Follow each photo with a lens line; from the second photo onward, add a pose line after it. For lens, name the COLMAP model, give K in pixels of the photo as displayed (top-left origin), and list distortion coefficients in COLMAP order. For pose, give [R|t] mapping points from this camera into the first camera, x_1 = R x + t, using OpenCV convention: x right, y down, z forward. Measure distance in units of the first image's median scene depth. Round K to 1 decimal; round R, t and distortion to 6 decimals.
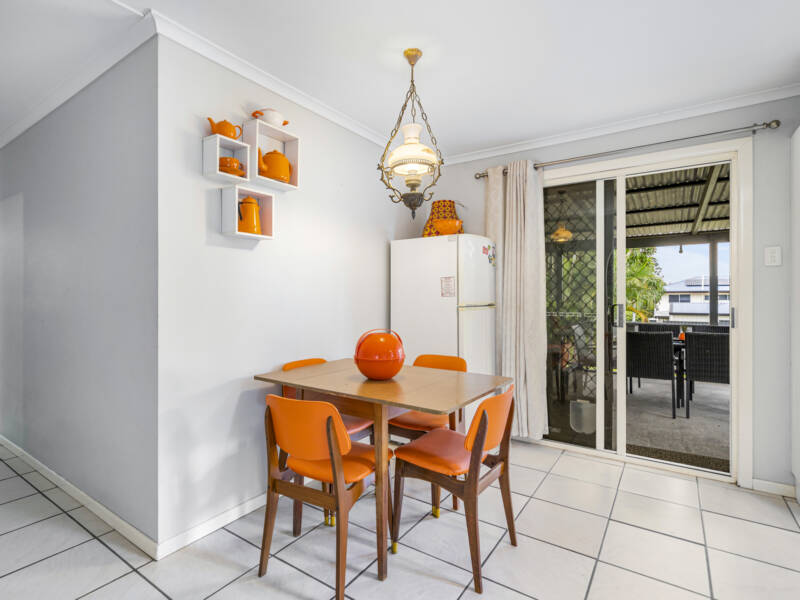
lens RADIAL K [[409.0, 0, 400.0], [0, 409.0, 300.0], [0, 0, 1]] dist [-0.001390, 0.000081]
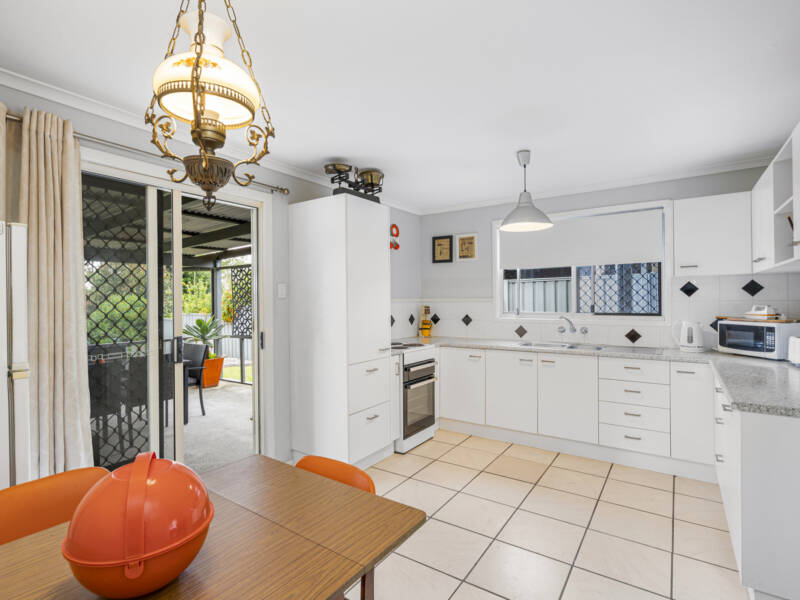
lens RADIAL K [[409.0, 0, 400.0], [0, 409.0, 300.0], [0, 0, 1]] dist [-0.001390, 0.000081]
pose [[0.026627, 0.009670, 0.999599, -0.323901], [0.030514, 0.999479, -0.010481, -0.043720], [-0.999180, 0.030781, 0.026319, 0.497151]]
